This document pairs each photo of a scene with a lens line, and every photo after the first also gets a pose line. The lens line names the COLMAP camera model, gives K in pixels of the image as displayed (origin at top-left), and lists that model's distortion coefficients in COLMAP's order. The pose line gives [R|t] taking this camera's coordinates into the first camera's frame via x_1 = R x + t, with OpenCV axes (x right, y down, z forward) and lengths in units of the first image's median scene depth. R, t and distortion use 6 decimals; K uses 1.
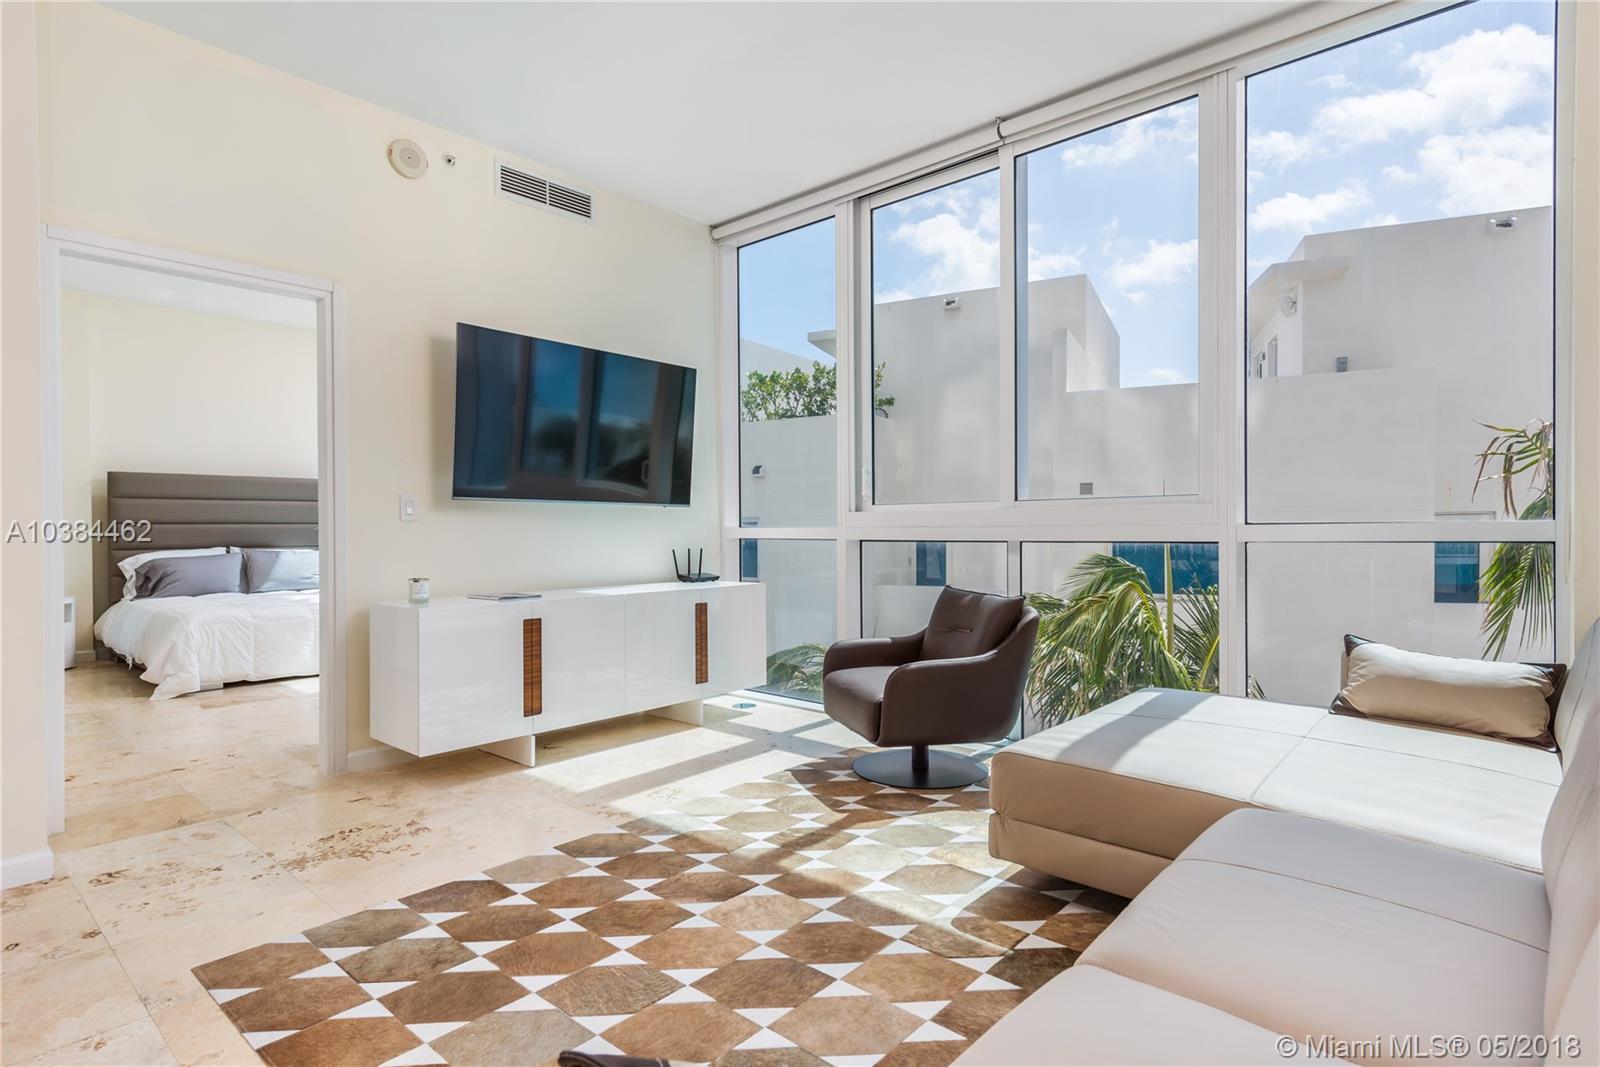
lens RADIAL K [[824.2, 0, 800.0], [0, 824.2, 533.5], [0, 0, 1]] dist [0.022486, -0.012850]
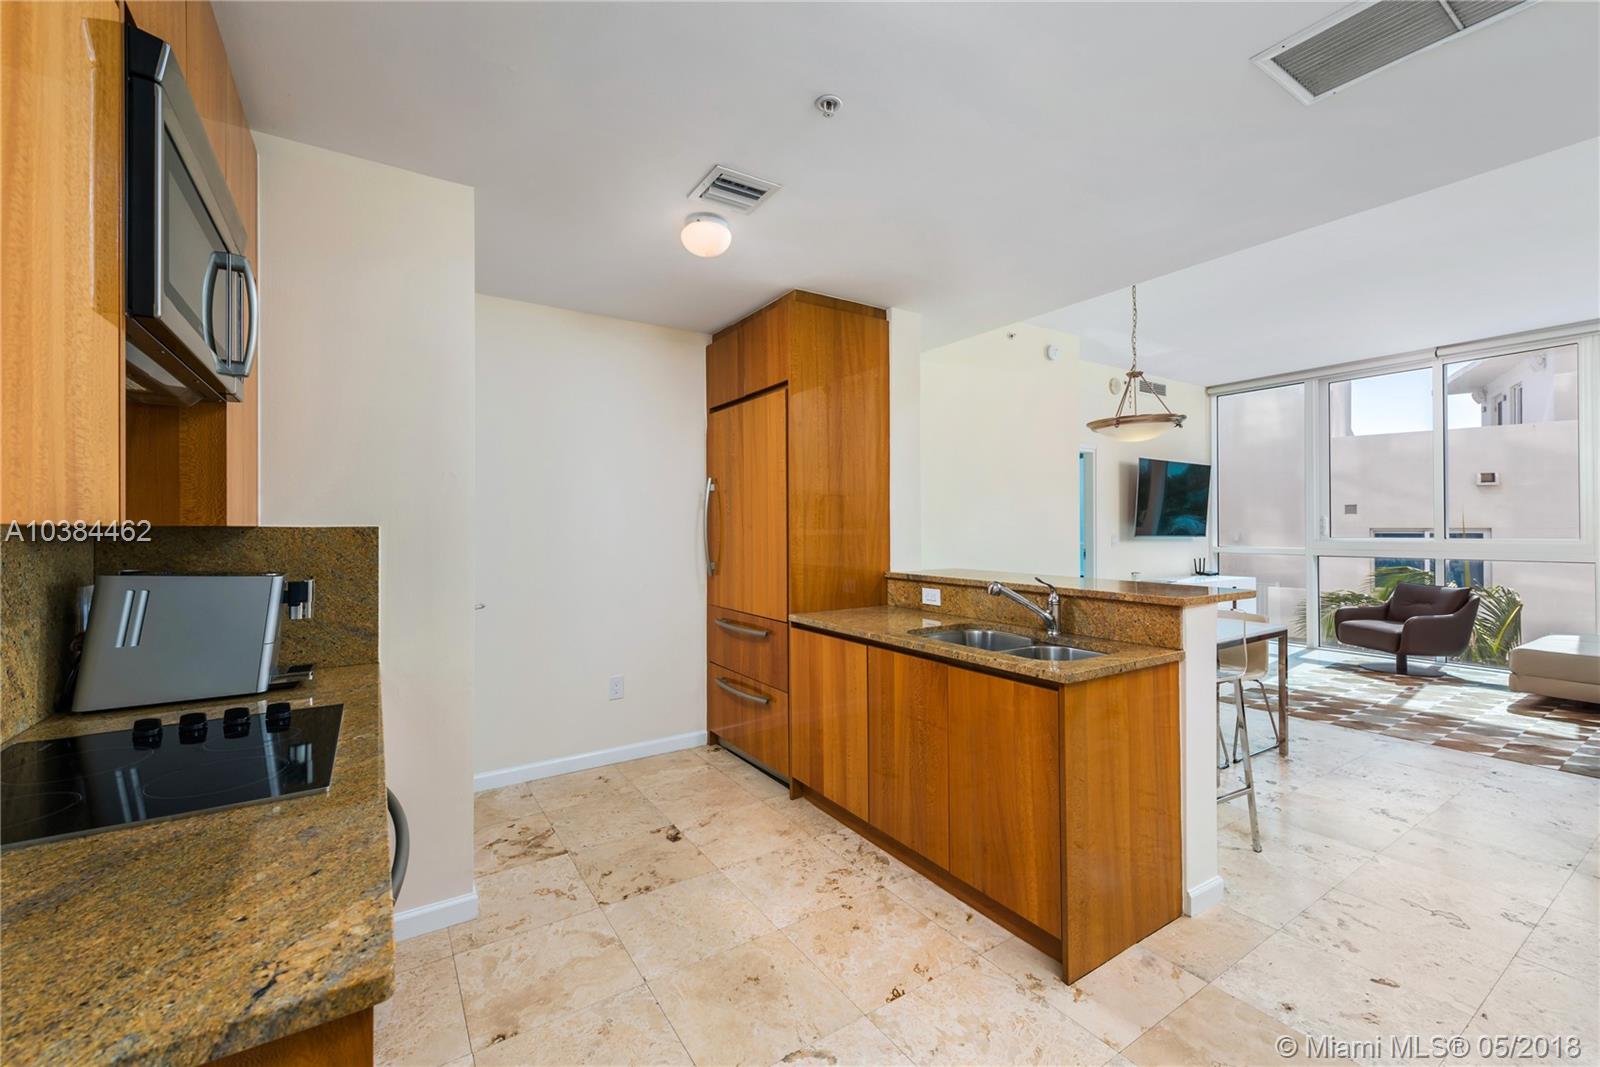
lens RADIAL K [[661.4, 0, 806.3], [0, 661.4, 520.0], [0, 0, 1]] dist [0.010737, -0.000819]
pose [[0.966576, -0.000188, -0.256378, -0.559789], [-0.004342, 0.999844, -0.017102, -0.035248], [0.256342, 0.017643, 0.966425, -0.643604]]
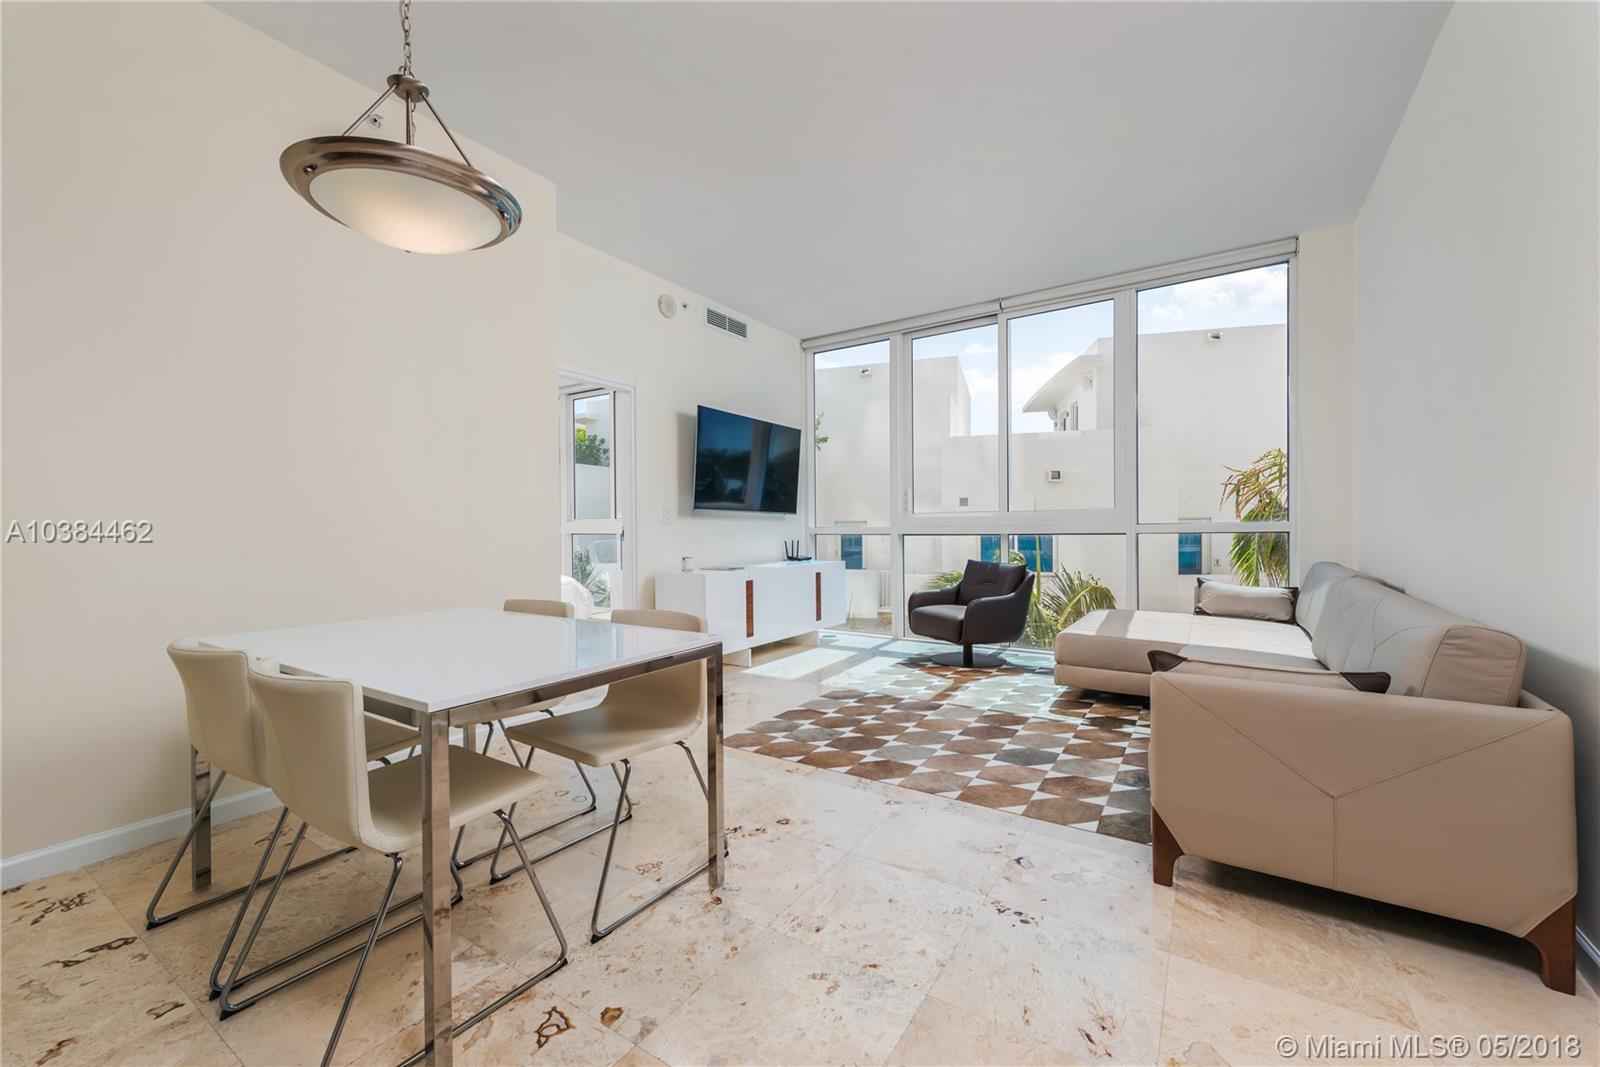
lens RADIAL K [[630.6, 0, 803.7], [0, 630.6, 534.7], [0, 0, 1]] dist [0.017017, -0.003882]
pose [[0.988978, -0.004958, 0.147982, -0.268124], [0.004759, 0.999987, 0.001694, 0.004448], [-0.147988, -0.000971, 0.988989, -0.202343]]
